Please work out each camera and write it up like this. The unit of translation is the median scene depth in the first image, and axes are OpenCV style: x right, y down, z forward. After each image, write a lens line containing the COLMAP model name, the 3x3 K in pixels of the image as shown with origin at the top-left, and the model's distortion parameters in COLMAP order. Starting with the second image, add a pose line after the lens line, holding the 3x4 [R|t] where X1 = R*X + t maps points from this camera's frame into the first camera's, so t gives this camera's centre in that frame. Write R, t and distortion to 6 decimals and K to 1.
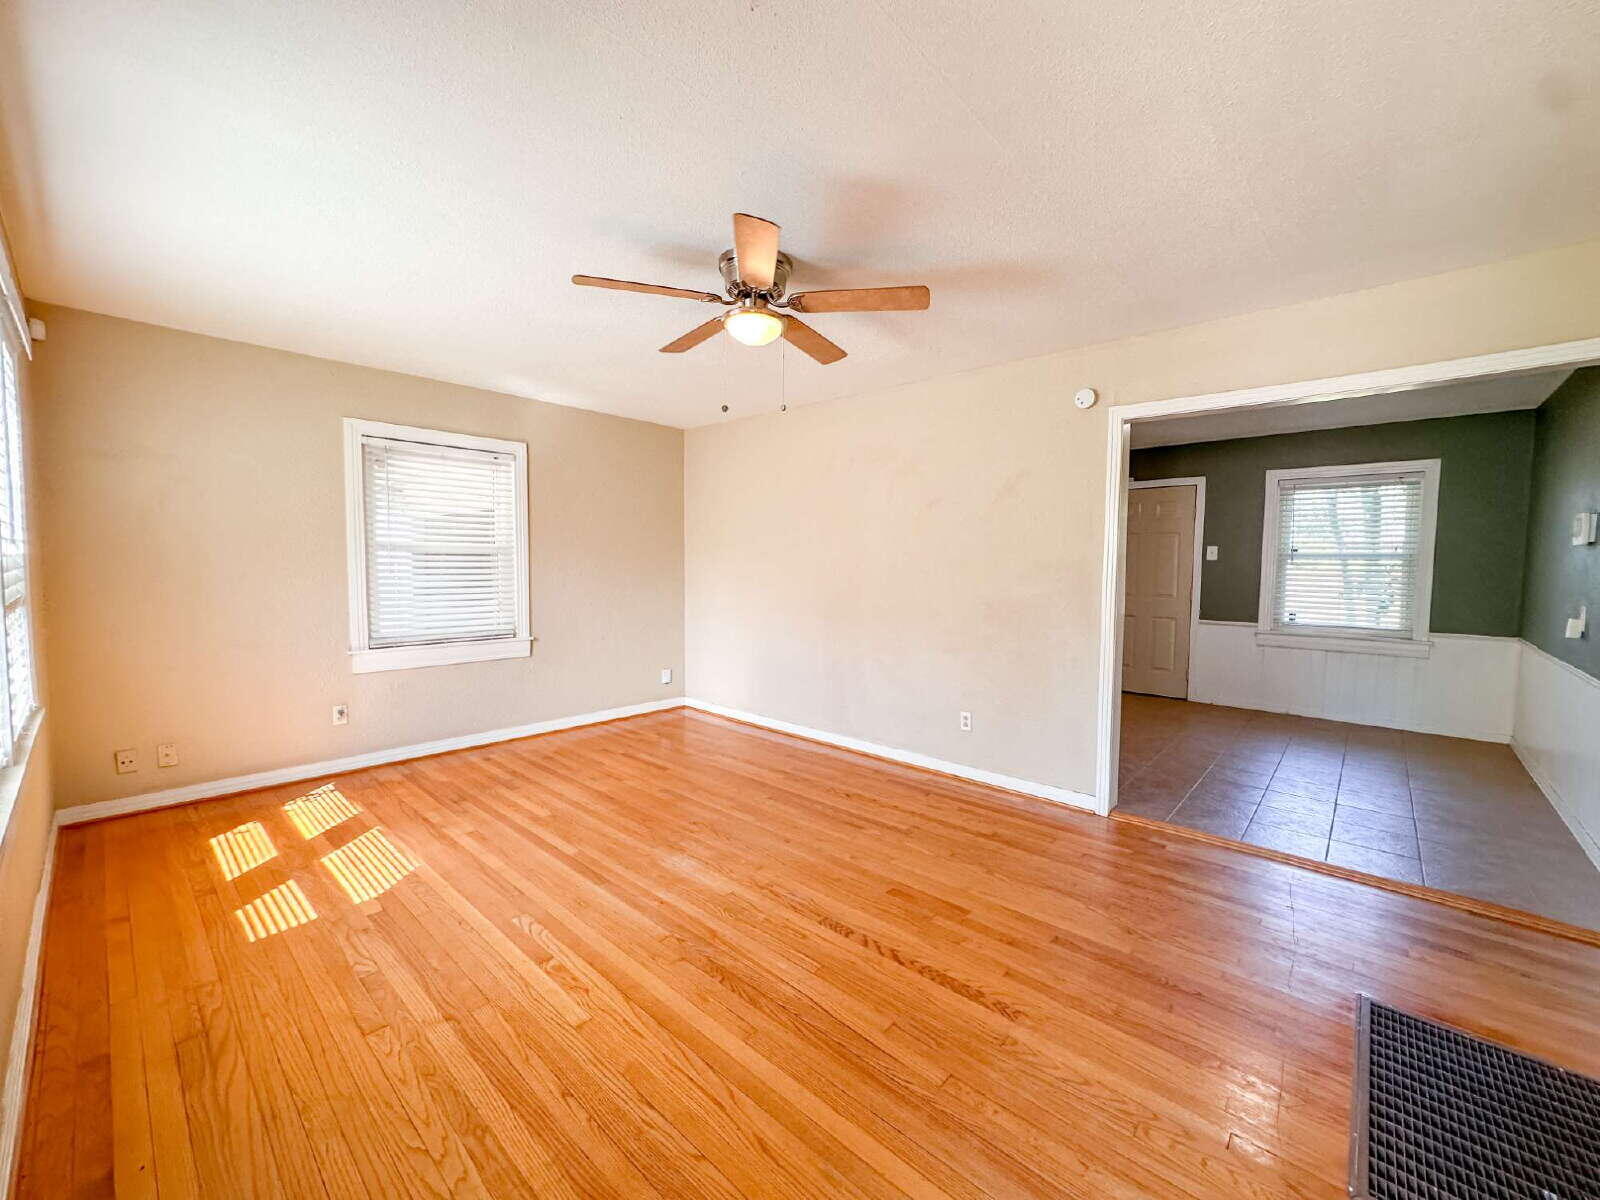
lens RADIAL K [[637.3, 0, 806.9], [0, 637.3, 602.3], [0, 0, 1]] dist [-0.004681, 0.001140]
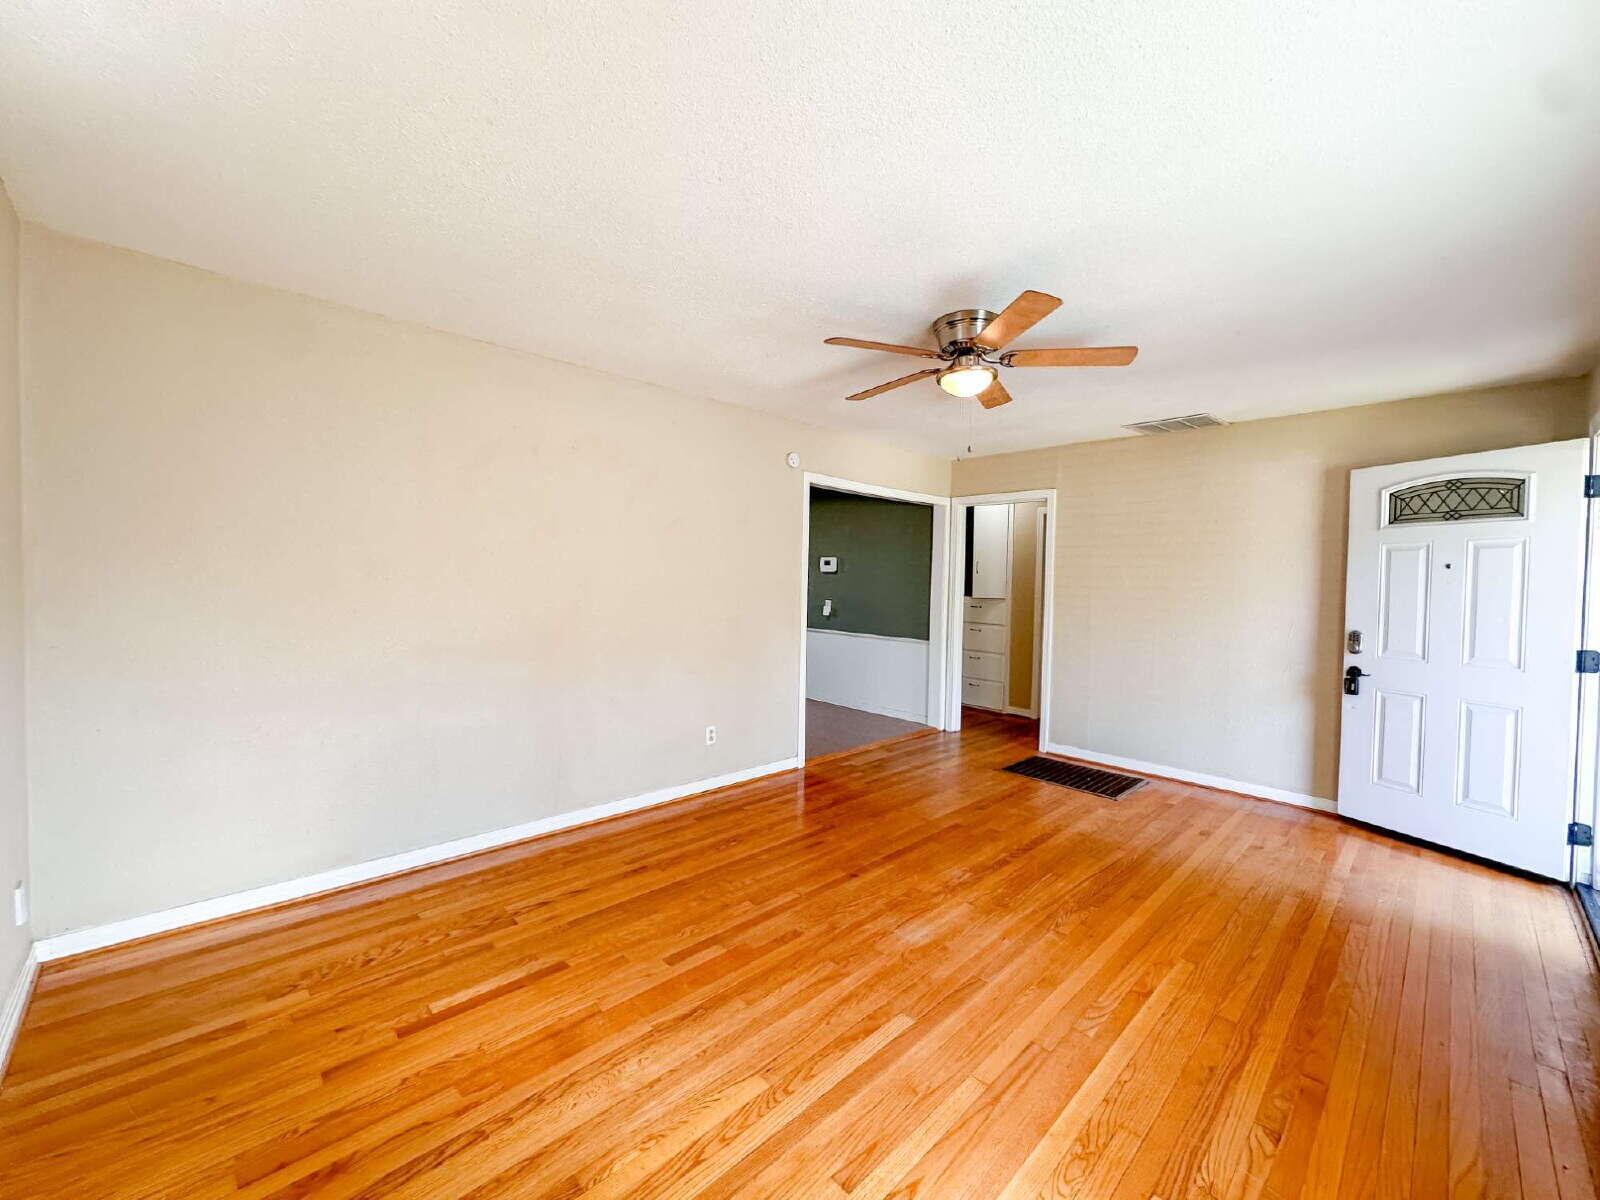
lens RADIAL K [[637.3, 0, 801.1], [0, 637.3, 596.1], [0, 0, 1]] dist [-0.004681, 0.001140]
pose [[0.072259, -0.035701, 0.996747, -0.907572], [0.042414, 0.998565, 0.032692, -0.079660], [-0.996484, 0.039914, 0.073669, 0.907008]]
